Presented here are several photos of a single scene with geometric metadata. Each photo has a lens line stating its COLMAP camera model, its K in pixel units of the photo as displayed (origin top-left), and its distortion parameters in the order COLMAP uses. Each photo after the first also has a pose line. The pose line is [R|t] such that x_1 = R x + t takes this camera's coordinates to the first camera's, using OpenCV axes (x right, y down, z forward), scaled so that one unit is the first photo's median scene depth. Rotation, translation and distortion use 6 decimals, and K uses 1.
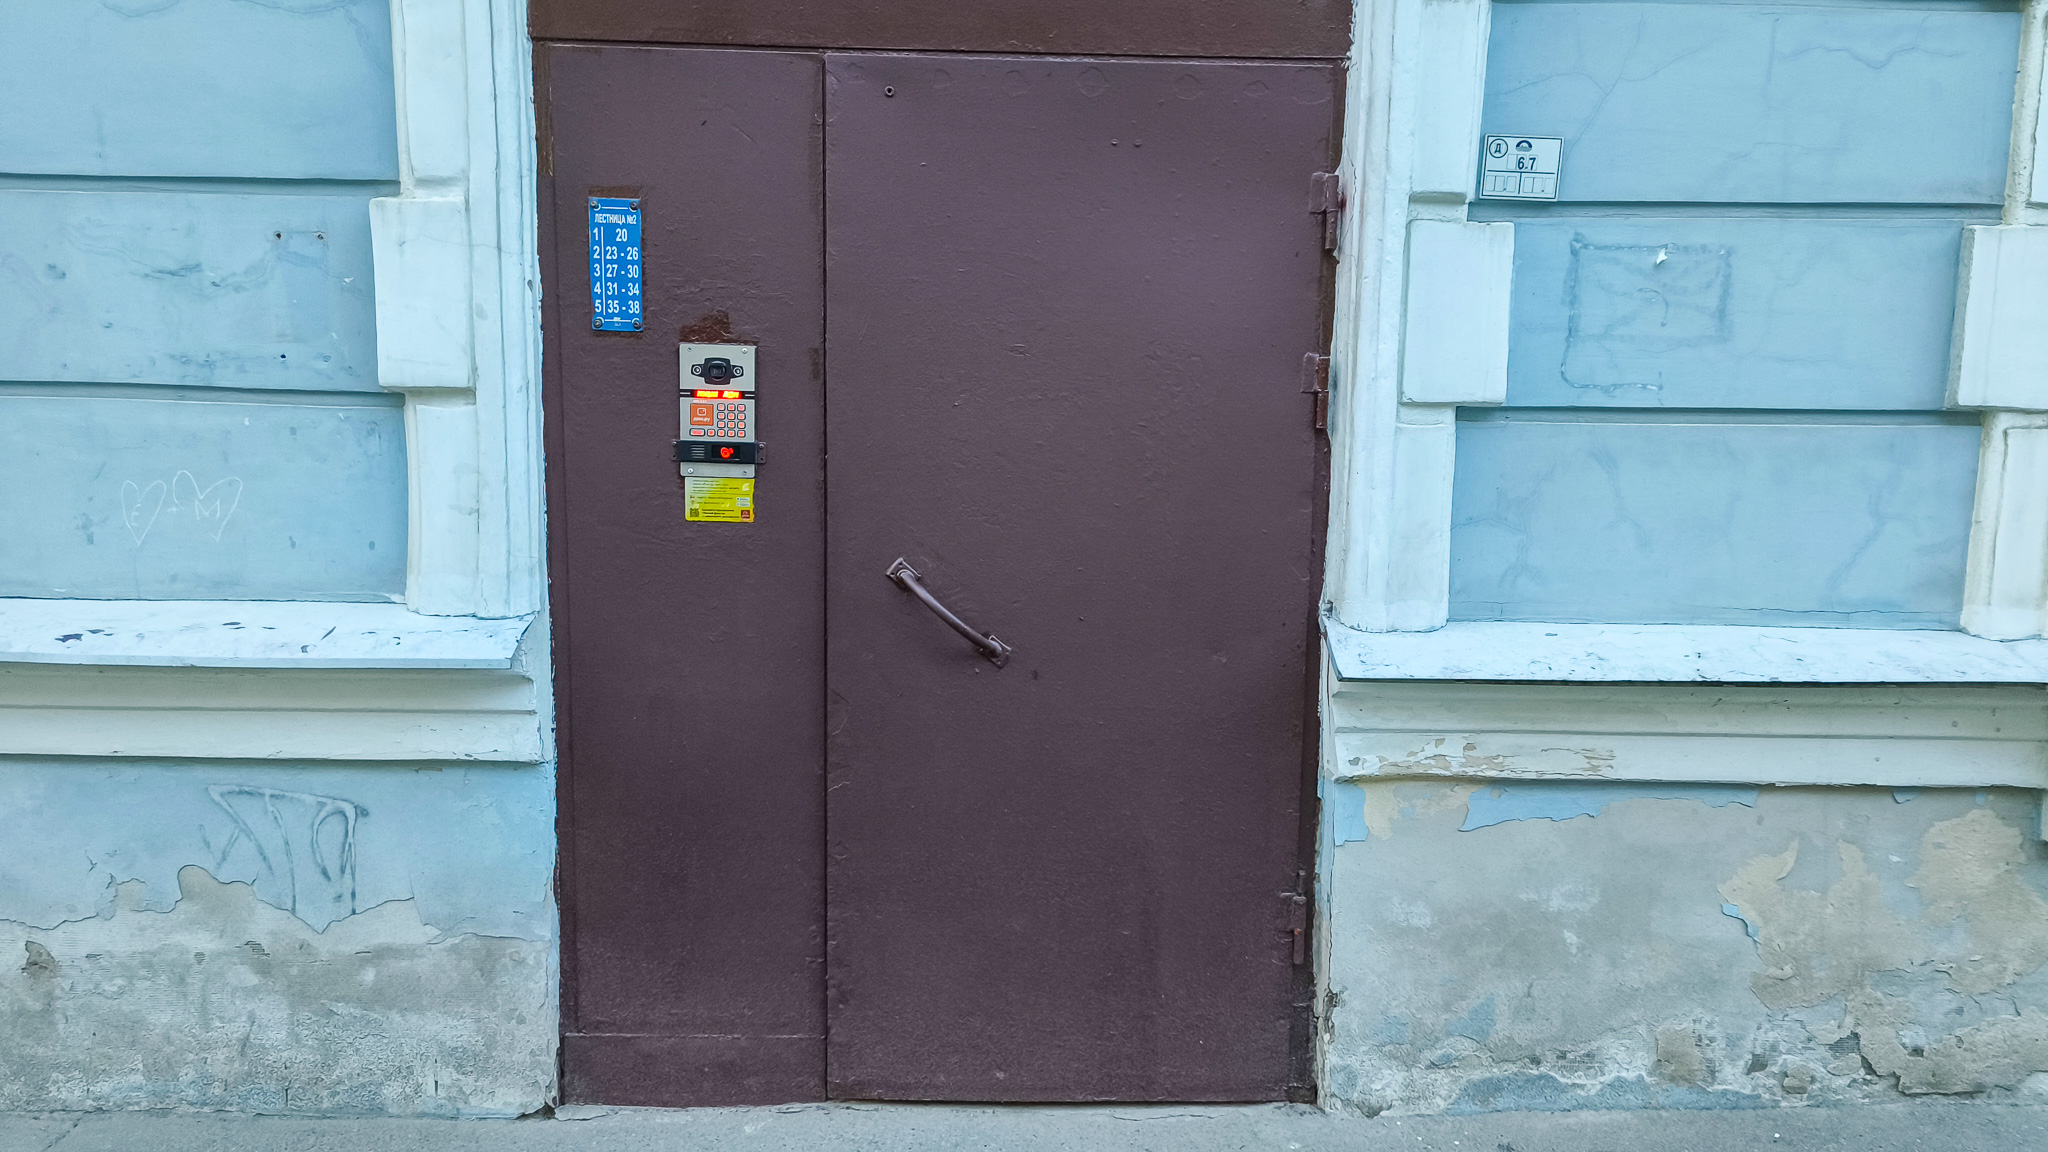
lens RADIAL K [[1397.6, 0, 1031.1], [0, 1397.6, 571.4], [0, 0, 1]] dist [0.066307, -0.036759]
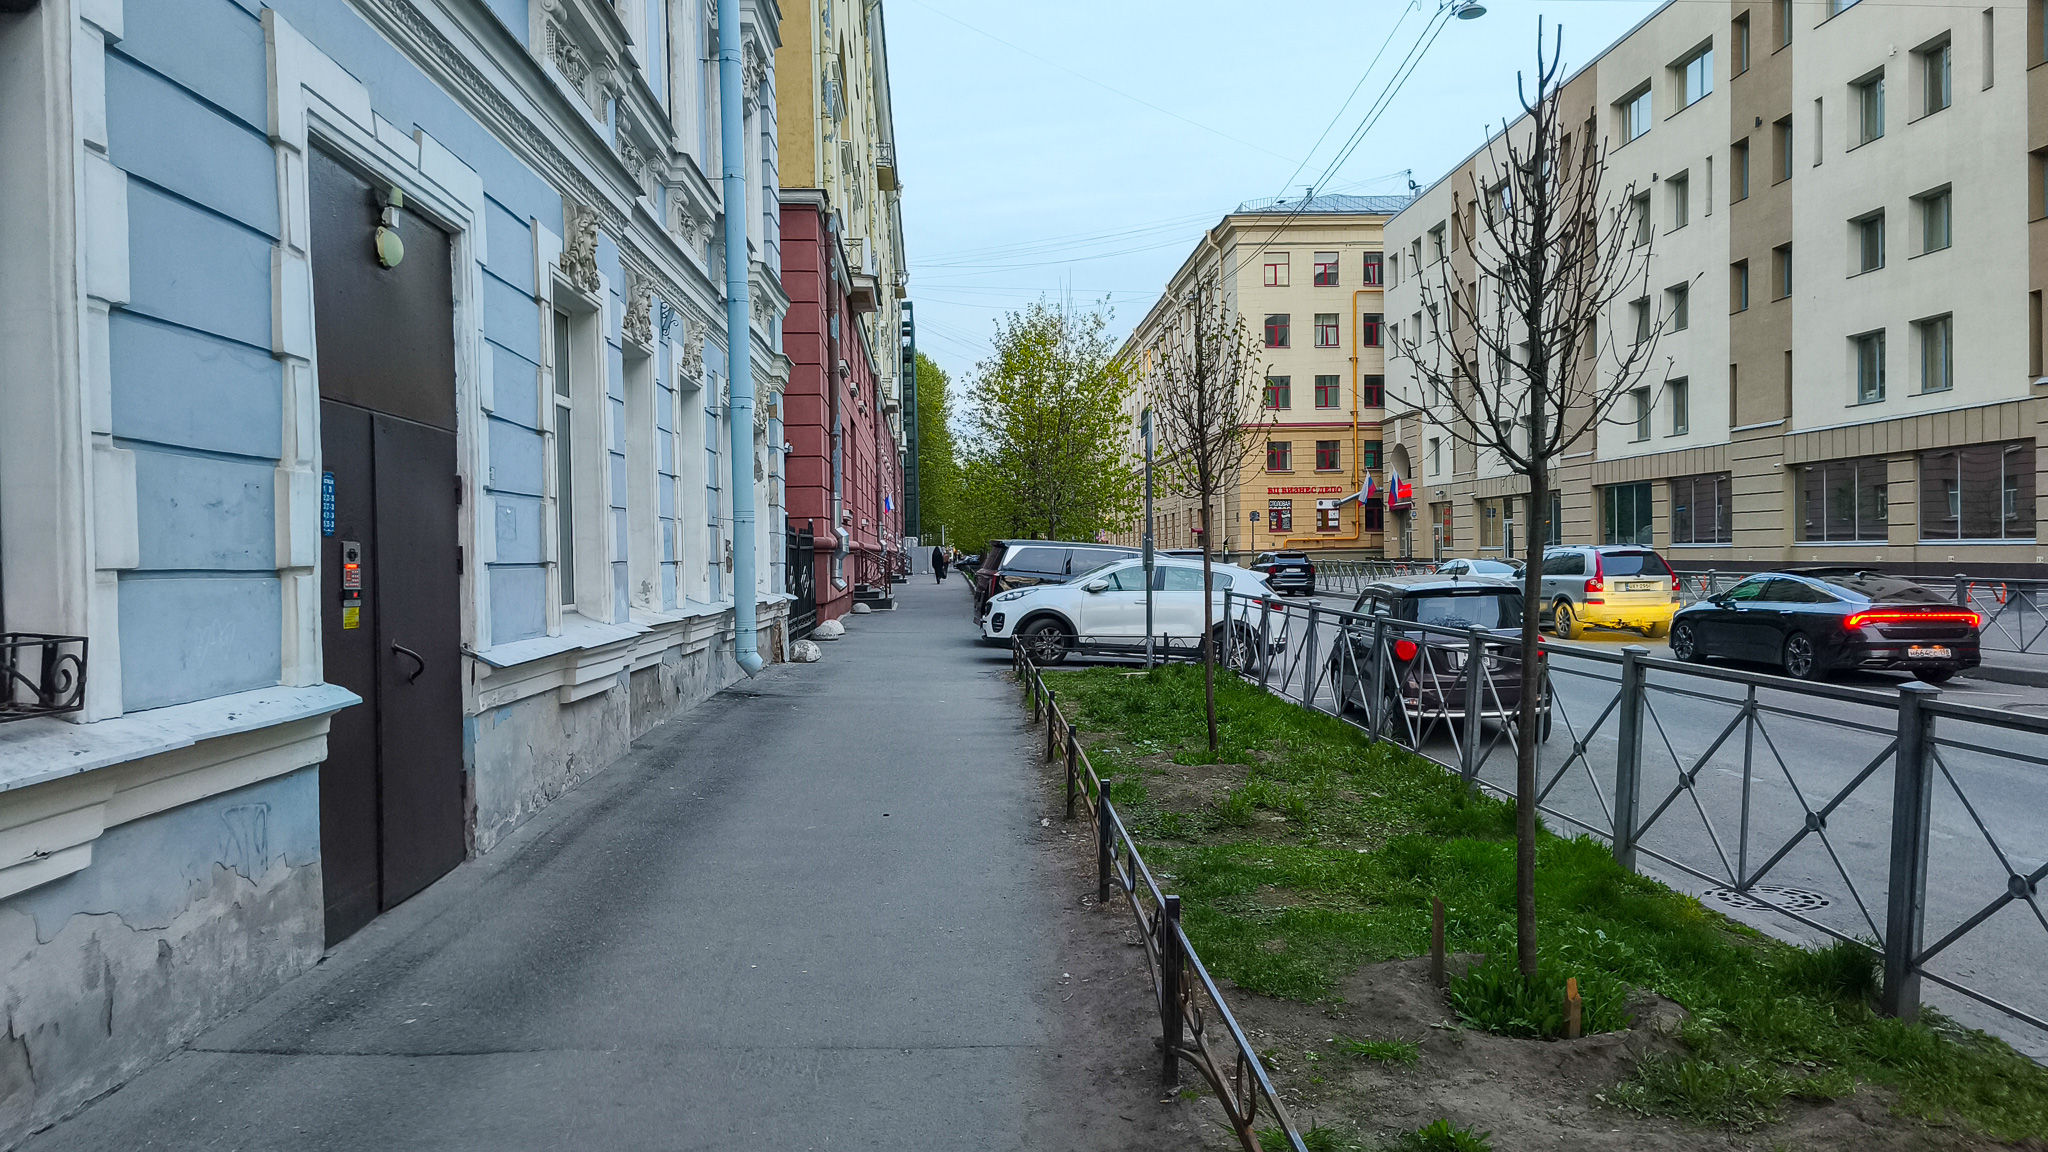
lens RADIAL K [[1397.6, 0, 1021.8], [0, 1397.6, 574.1], [0, 0, 1]] dist [0.066307, -0.036759]
pose [[-0.038621, -0.029054, 0.998831, -2.273484], [0.135654, 0.990171, 0.034047, -0.051225], [-0.990003, 0.136810, -0.034300, 0.101364]]
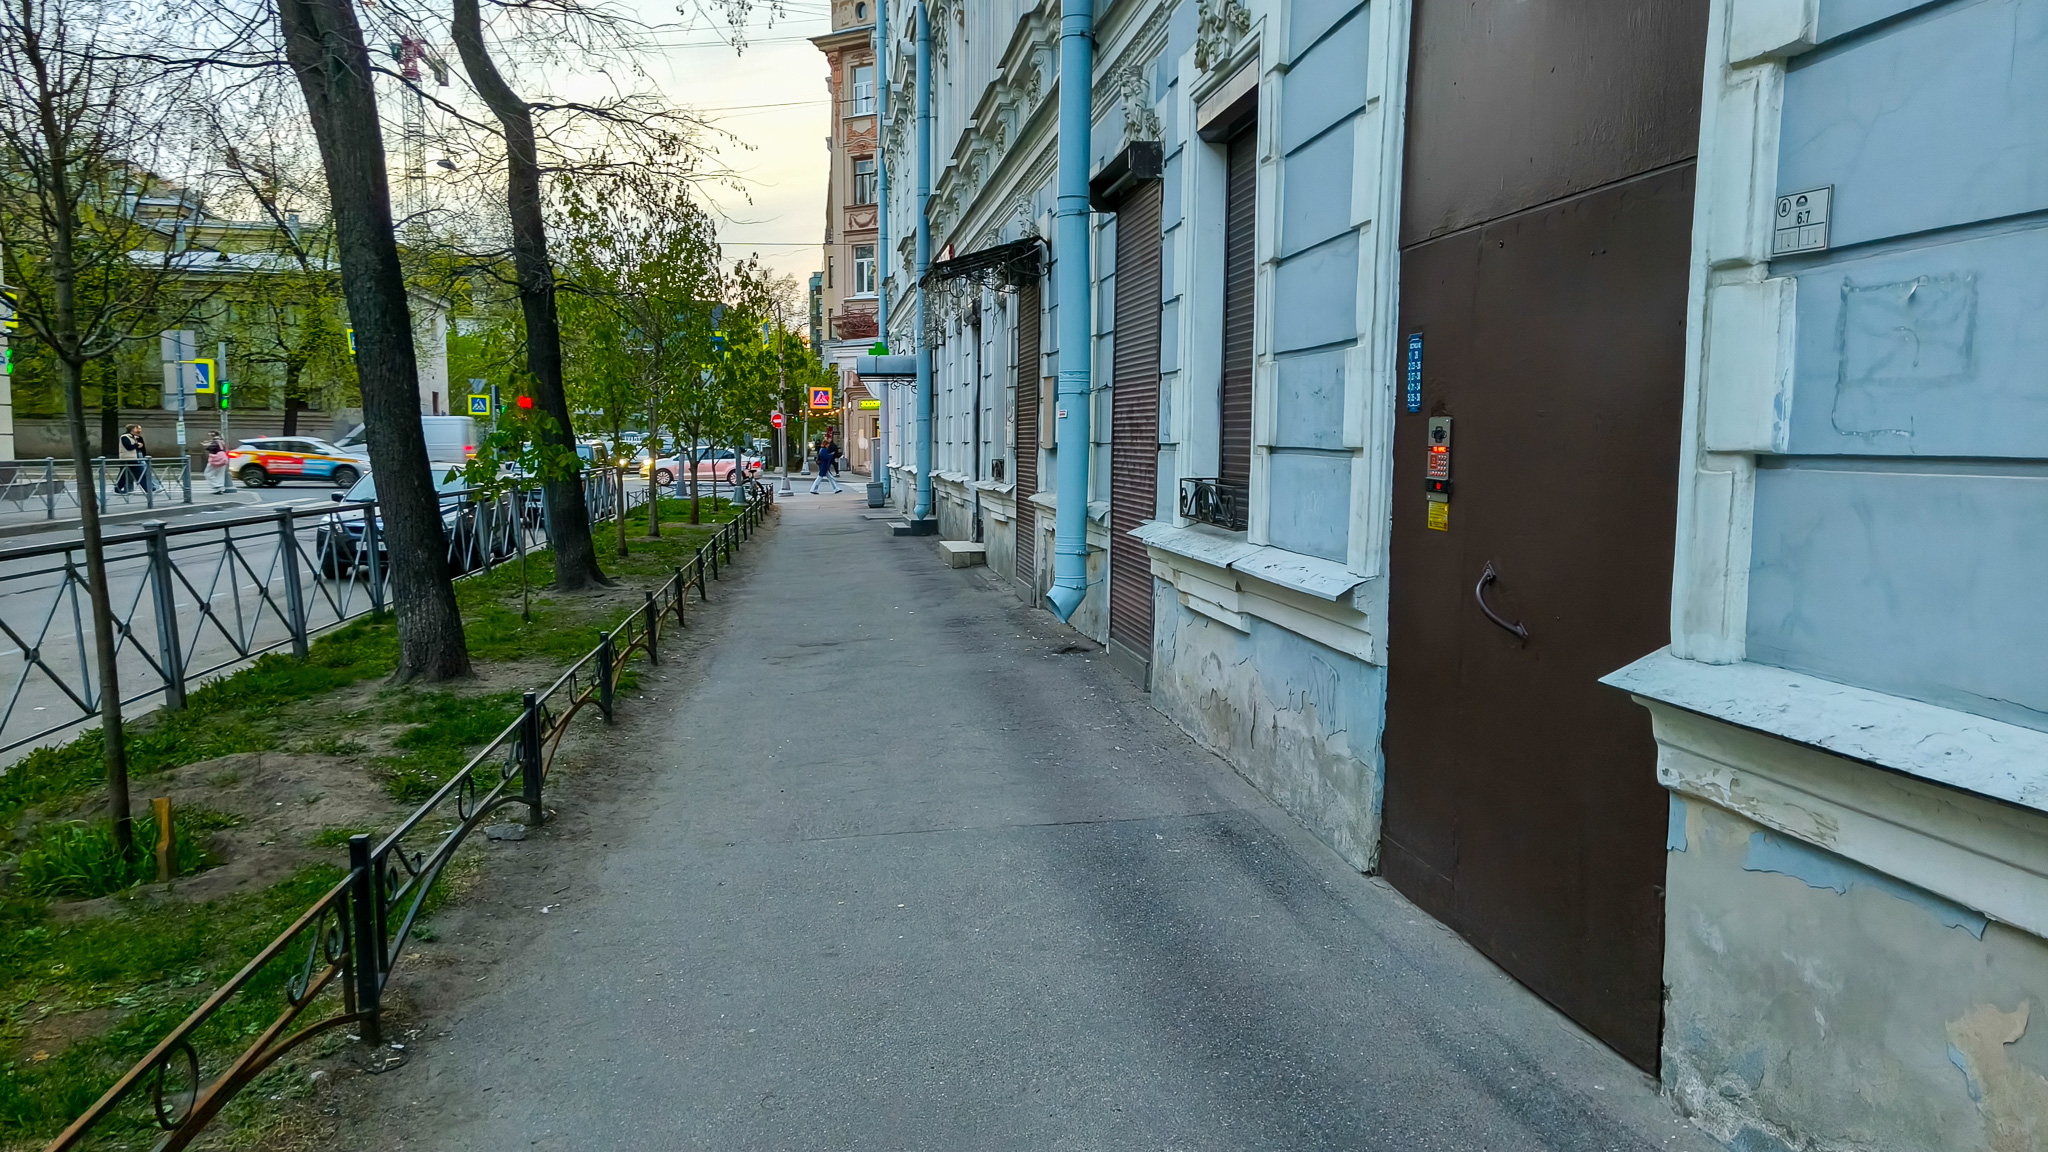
lens RADIAL K [[1397.6, 0, 1014.2], [0, 1397.6, 574.9], [0, 0, 1]] dist [0.066307, -0.036759]
pose [[0.134627, 0.080557, -0.987616, 1.258338], [-0.128552, 0.989687, 0.063202, -0.024218], [0.982522, 0.118451, 0.143594, 0.312038]]
